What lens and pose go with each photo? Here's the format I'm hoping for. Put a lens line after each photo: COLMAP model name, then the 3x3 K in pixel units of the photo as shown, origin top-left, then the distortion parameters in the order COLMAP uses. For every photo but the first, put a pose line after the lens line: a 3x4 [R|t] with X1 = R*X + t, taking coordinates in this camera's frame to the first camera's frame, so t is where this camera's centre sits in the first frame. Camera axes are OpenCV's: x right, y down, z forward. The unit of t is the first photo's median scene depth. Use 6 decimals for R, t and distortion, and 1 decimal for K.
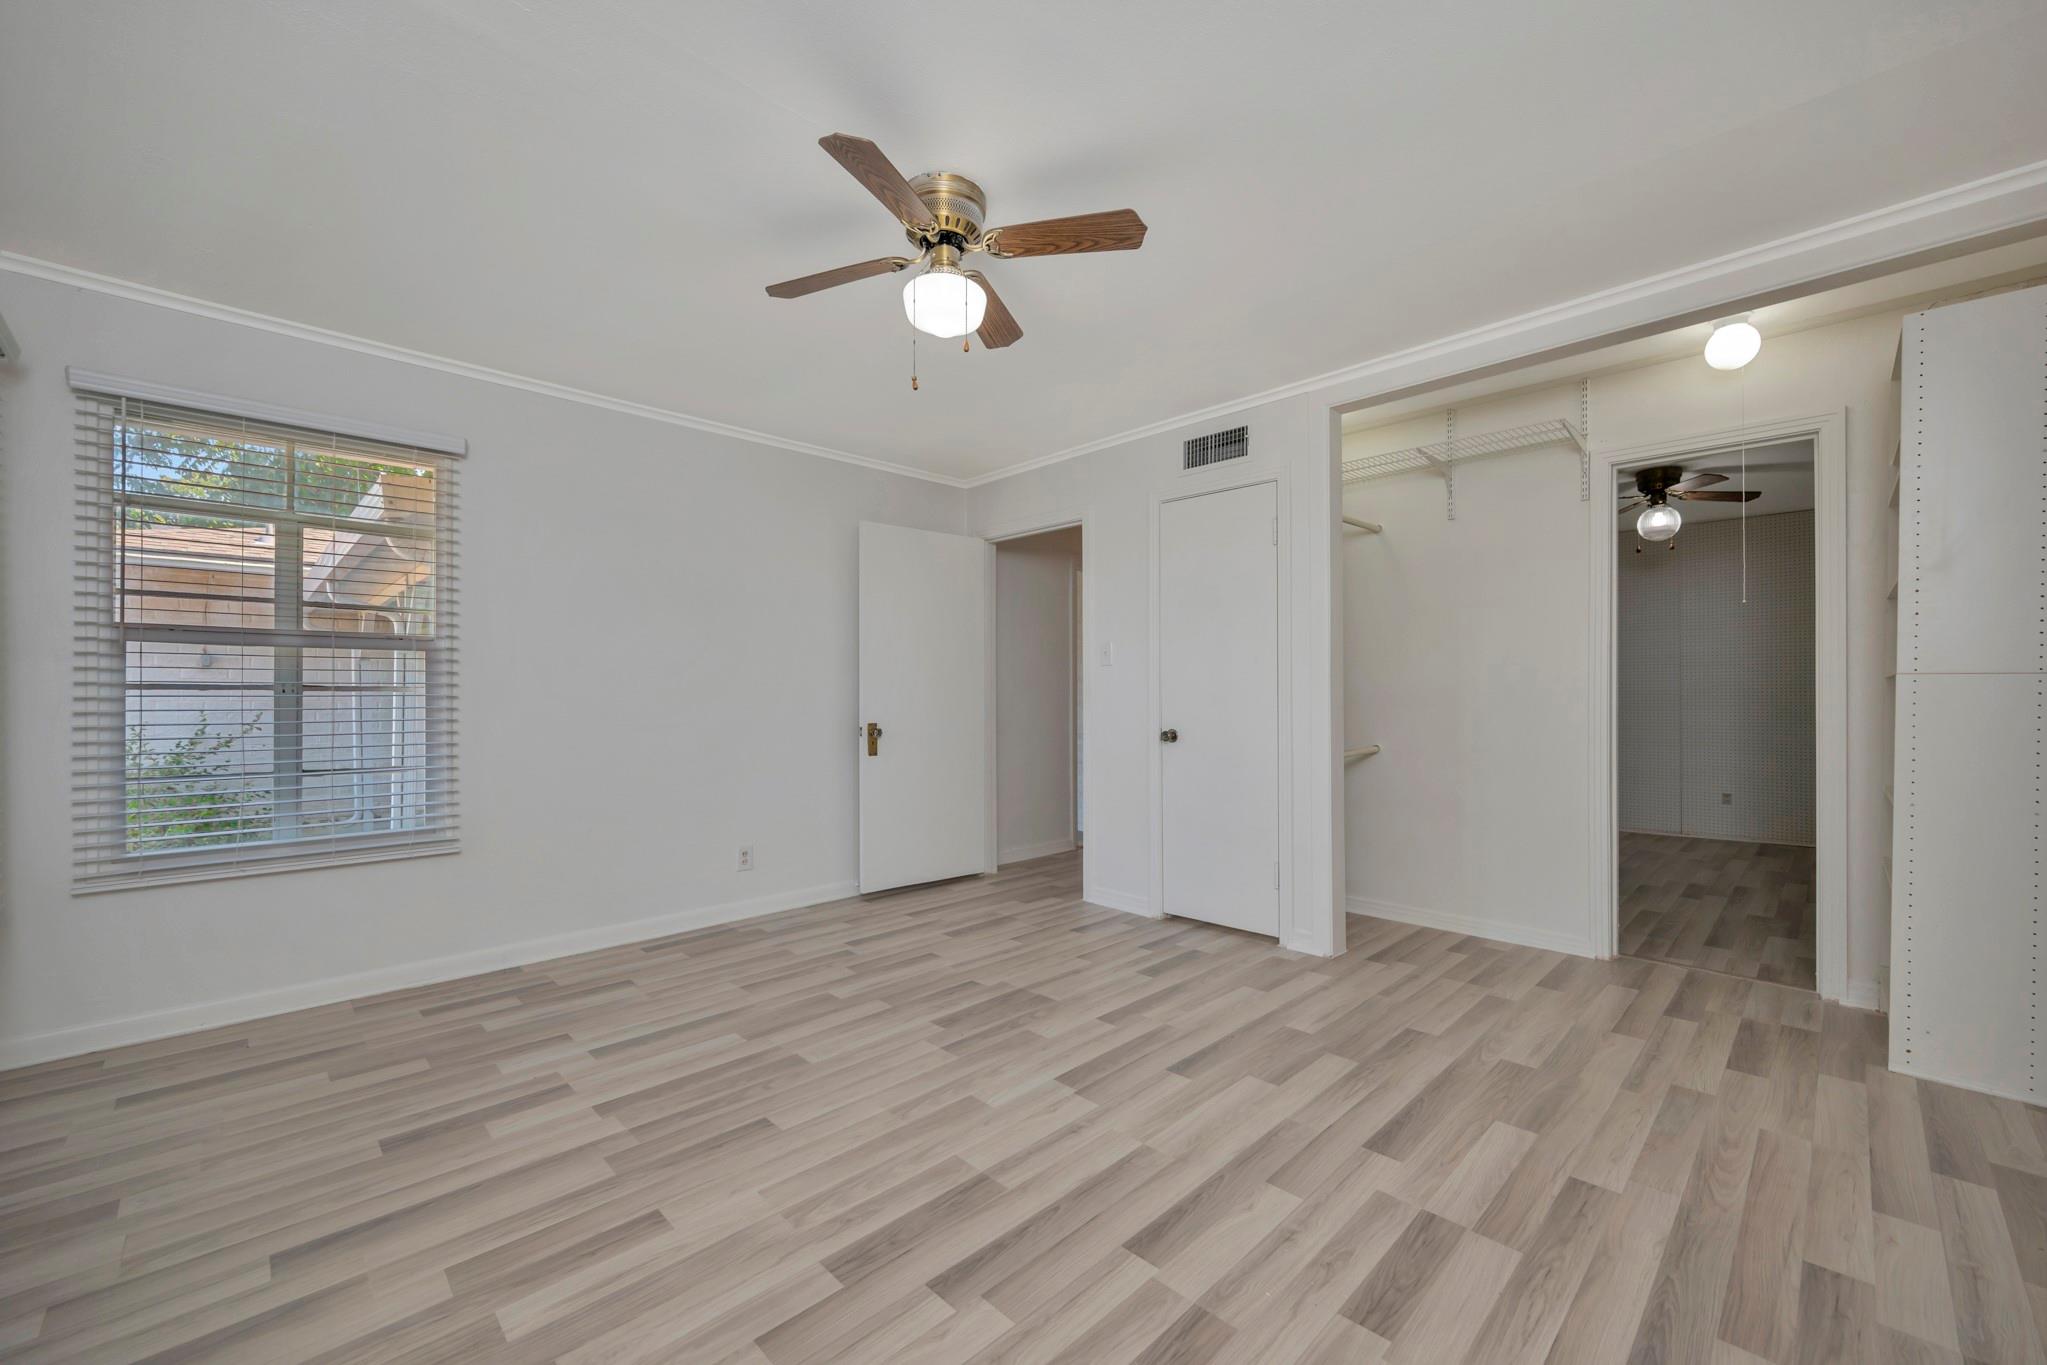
lens RADIAL K [[815.3, 0, 1027.8], [0, 815.3, 692.7], [0, 0, 1]] dist [-0.003033, -0.000556]
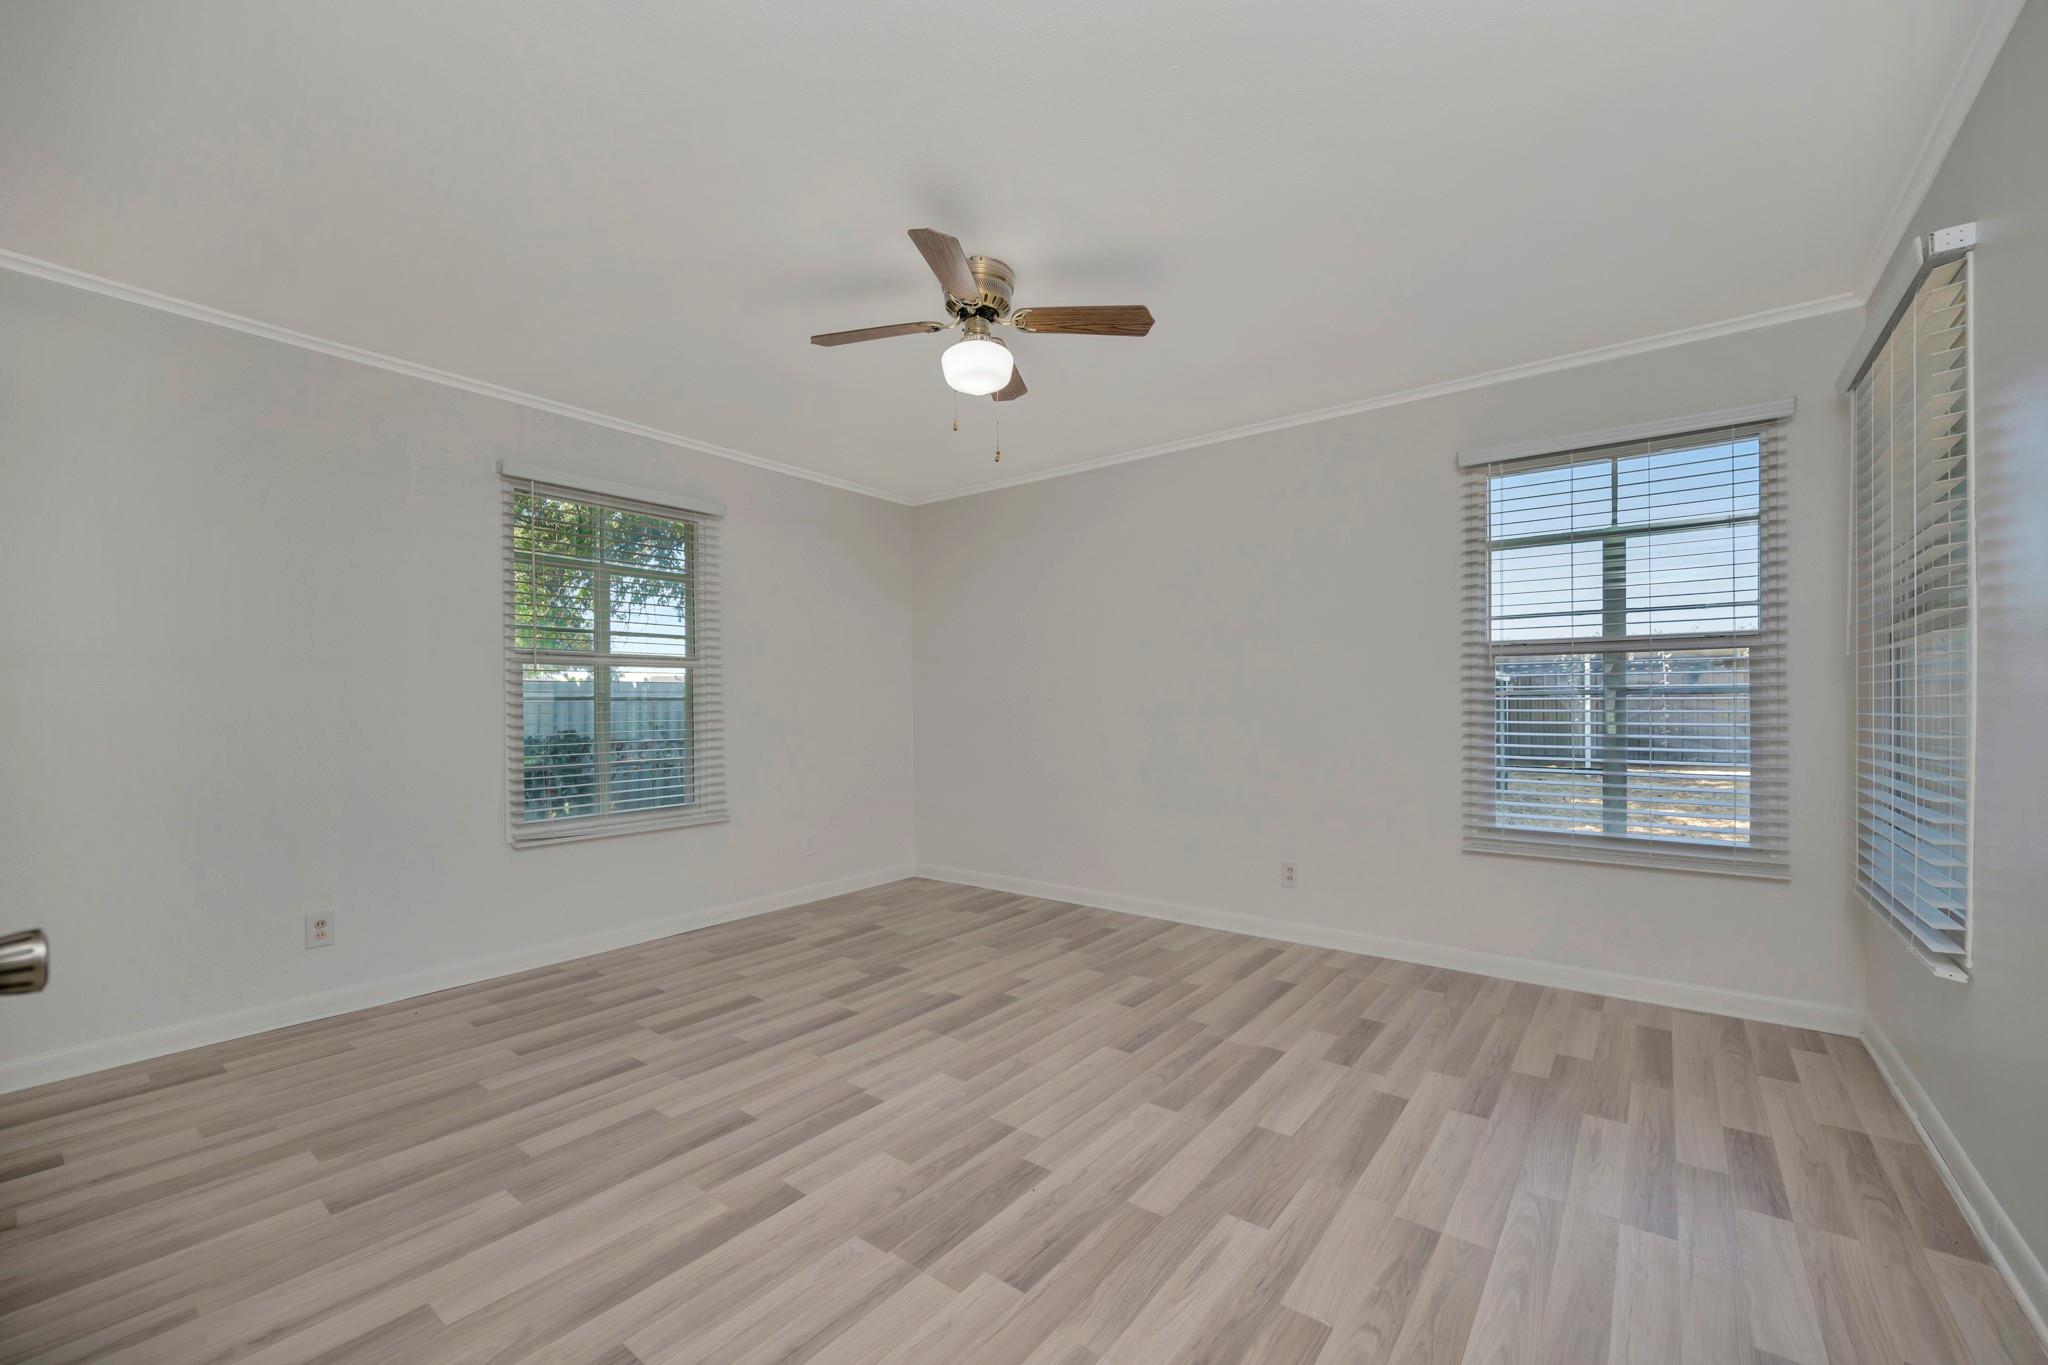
lens RADIAL K [[815.7, 0, 1035.3], [0, 815.7, 697.0], [0, 0, 1]] dist [-0.003033, -0.000556]
pose [[-0.989445, 0.009235, -0.144616, -0.011354], [0.011379, 0.999837, -0.014010, 0.007489], [0.144463, -0.015507, -0.989389, 2.133055]]
